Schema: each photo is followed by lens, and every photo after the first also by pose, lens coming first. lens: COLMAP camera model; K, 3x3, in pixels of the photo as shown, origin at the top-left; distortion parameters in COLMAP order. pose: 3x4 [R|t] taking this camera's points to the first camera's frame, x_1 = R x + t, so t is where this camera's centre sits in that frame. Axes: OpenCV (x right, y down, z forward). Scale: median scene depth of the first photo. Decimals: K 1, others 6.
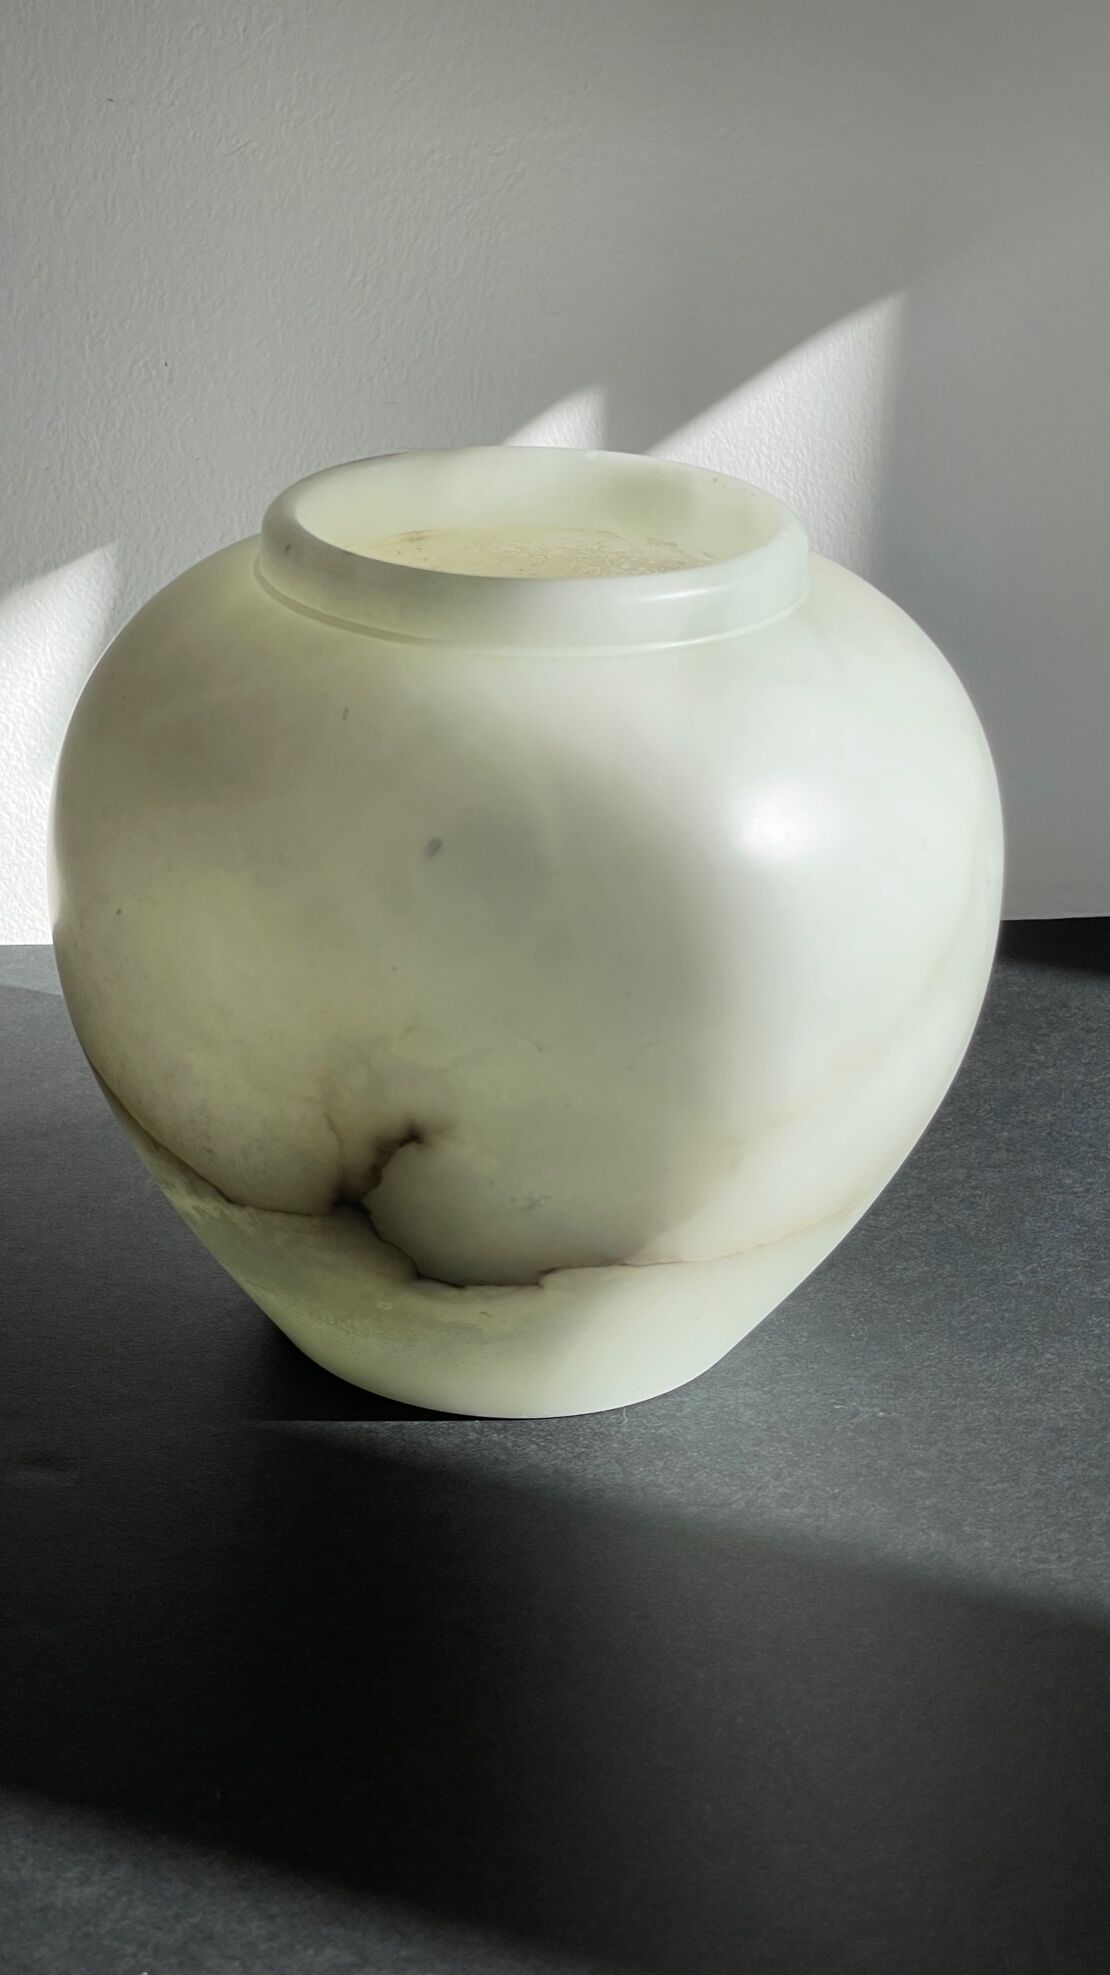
lens RADIAL K [[3034.2, 0, 547.7], [0, 3034.2, 991.1], [0, 0, 1]] dist [0.056233, 0.000000]
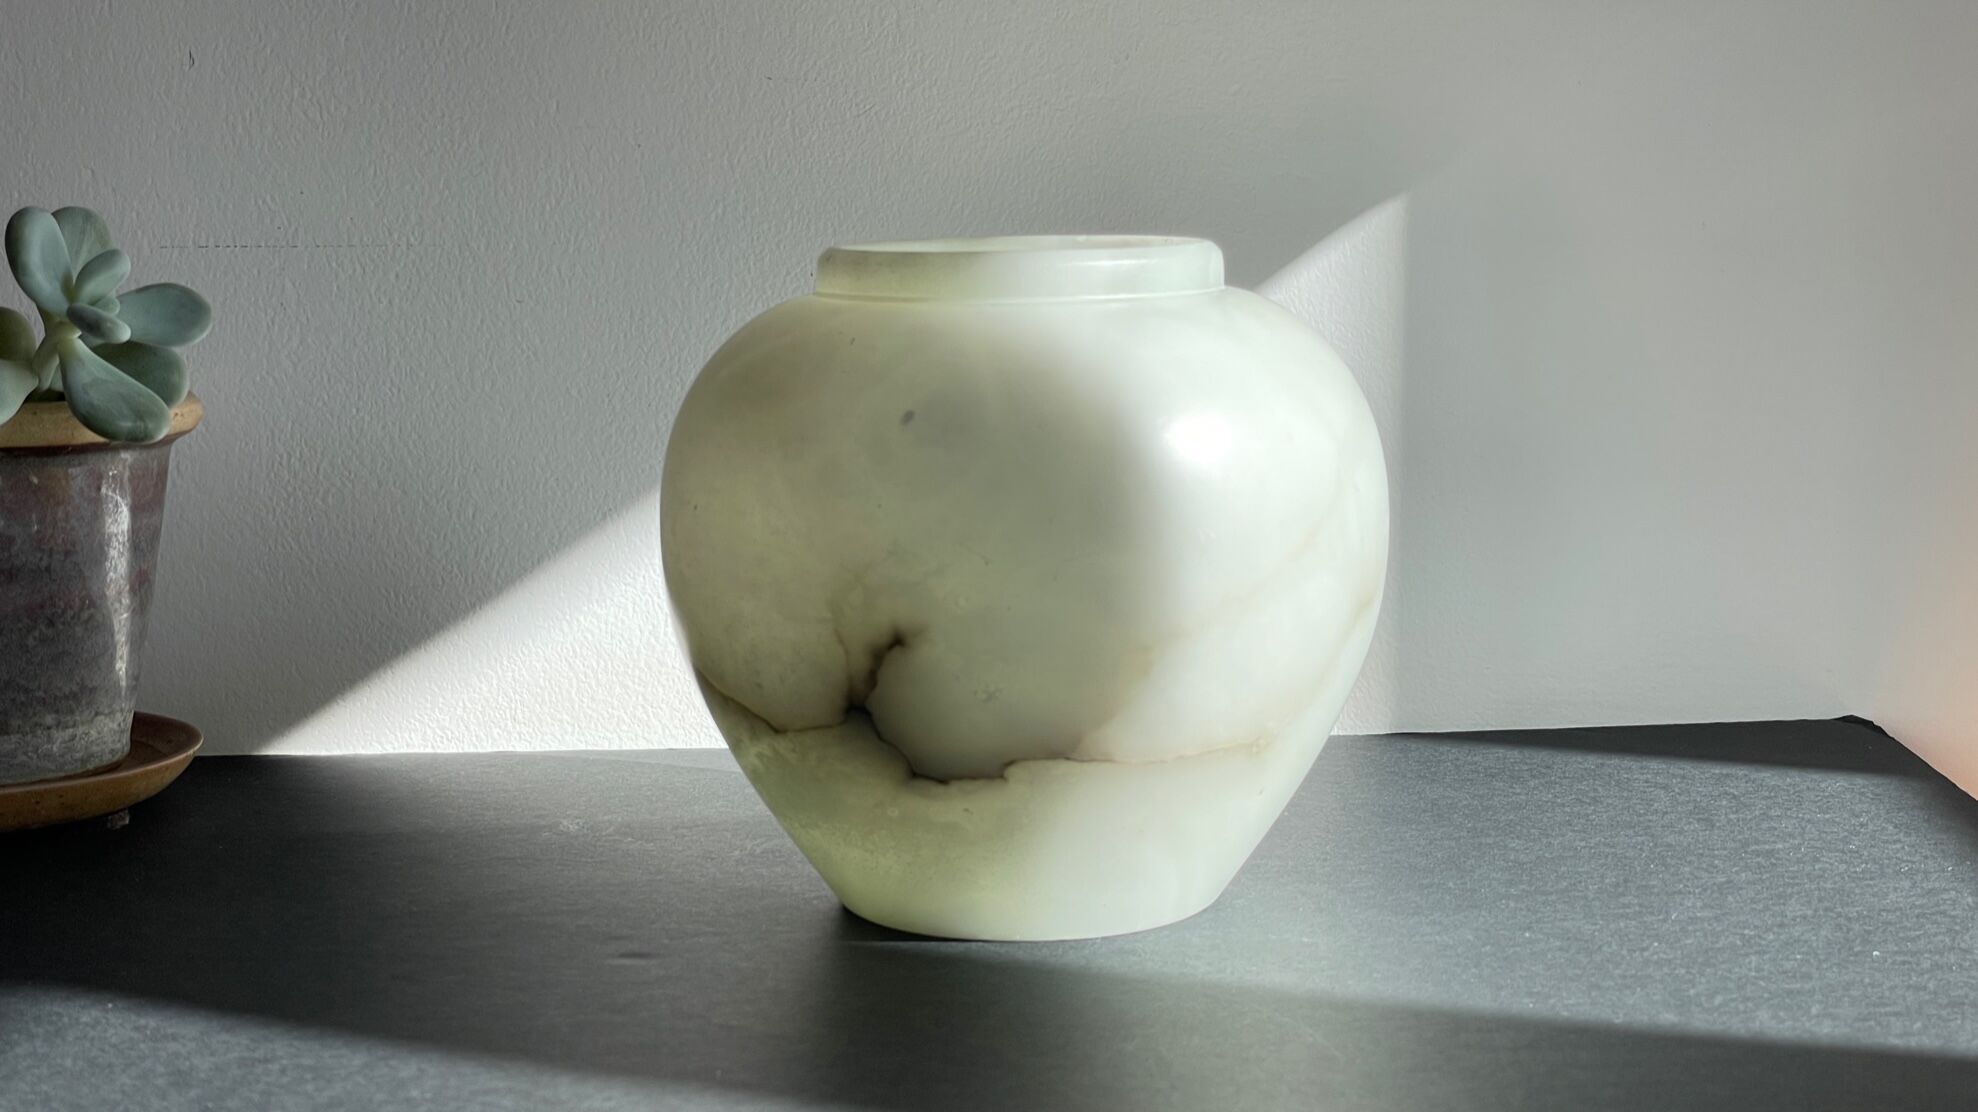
lens RADIAL K [[3038.8, 0, 1036.6], [0, 3038.8, 566.5], [0, 0, 1]] dist [0.056233, 0.000000]
pose [[0.991393, -0.030308, -0.127362, 0.172253], [-0.005400, 0.962540, -0.271087, 0.347641], [0.130807, 0.269442, 0.954091, -0.253113]]
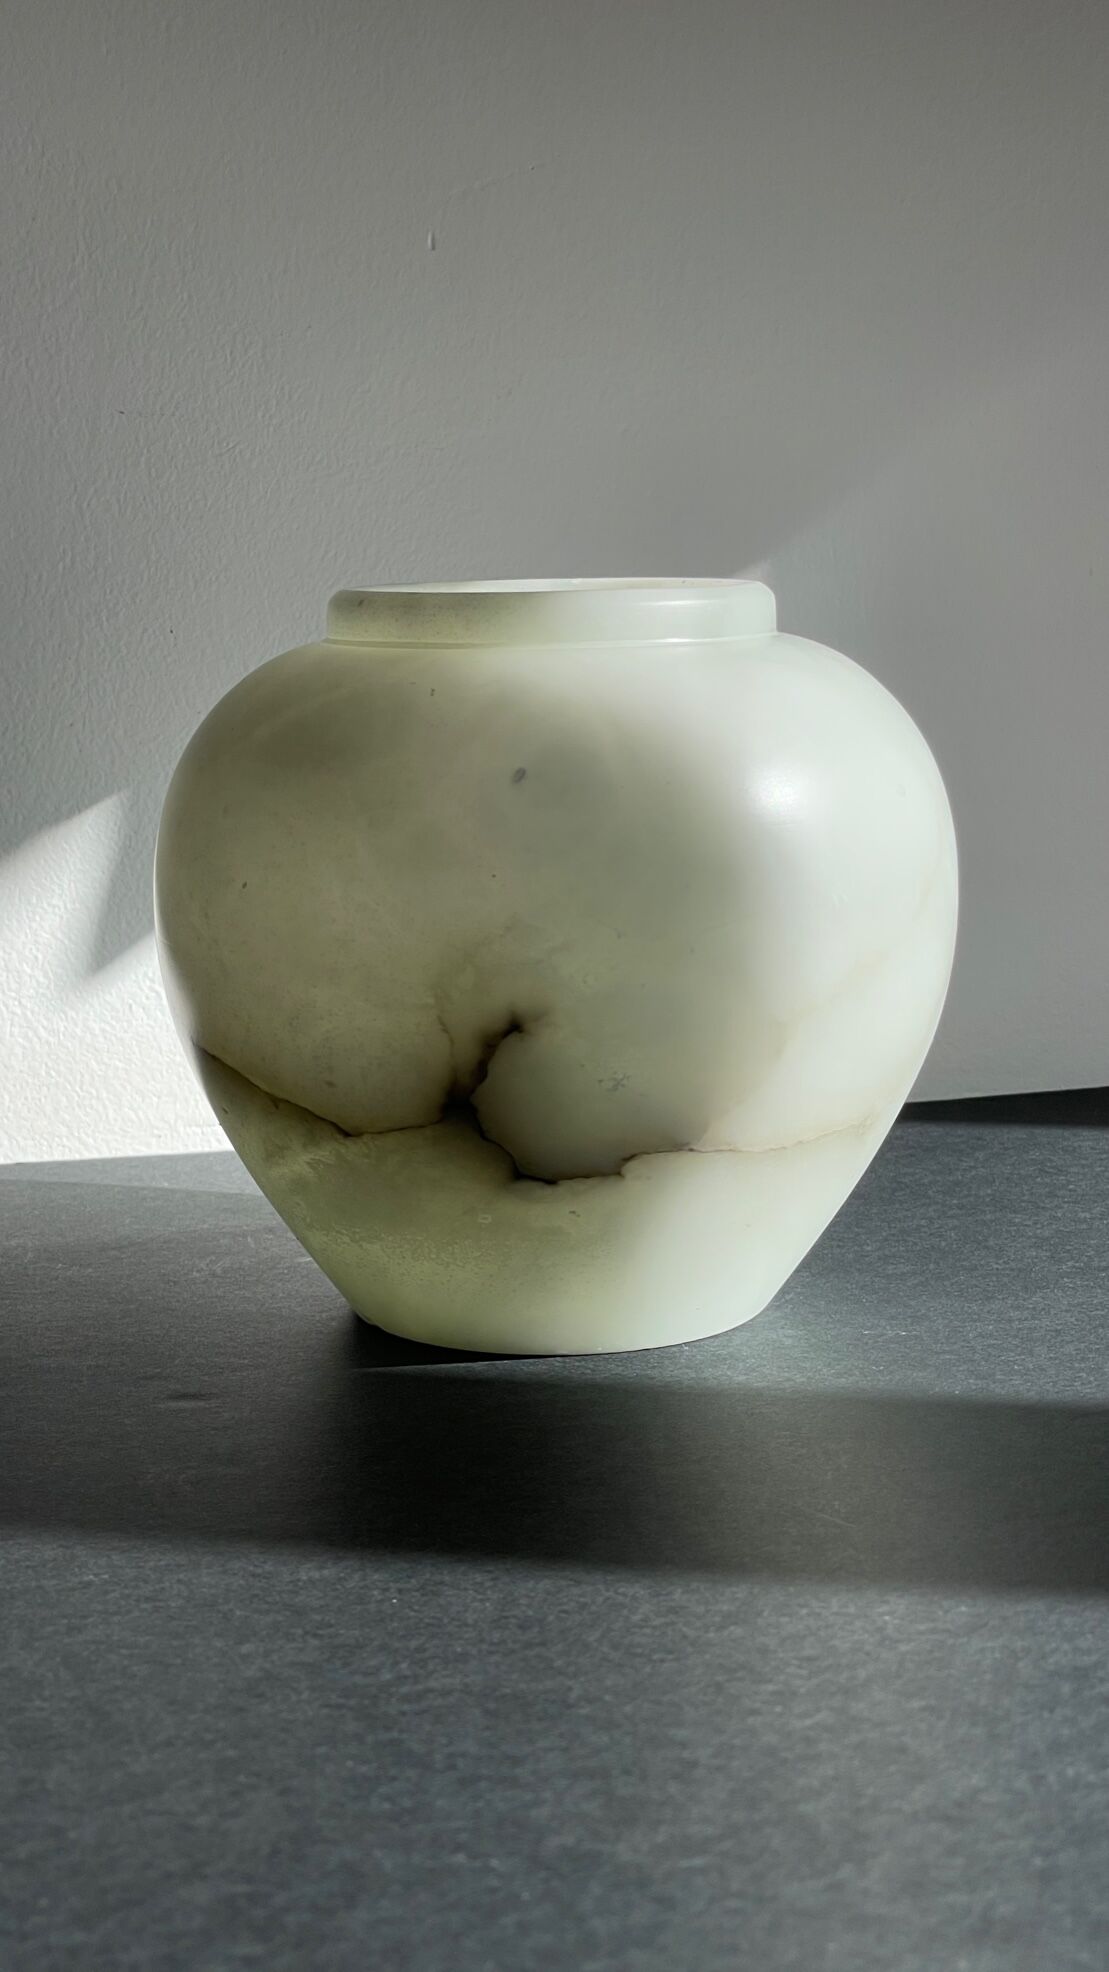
lens RADIAL K [[3029.6, 0, 553.4], [0, 3029.6, 992.4], [0, 0, 1]] dist [0.056233, 0.000000]
pose [[0.993396, -0.062927, 0.095943, -0.130895], [0.085237, 0.964499, -0.249954, 0.306103], [-0.076808, 0.256481, 0.963493, -0.136802]]
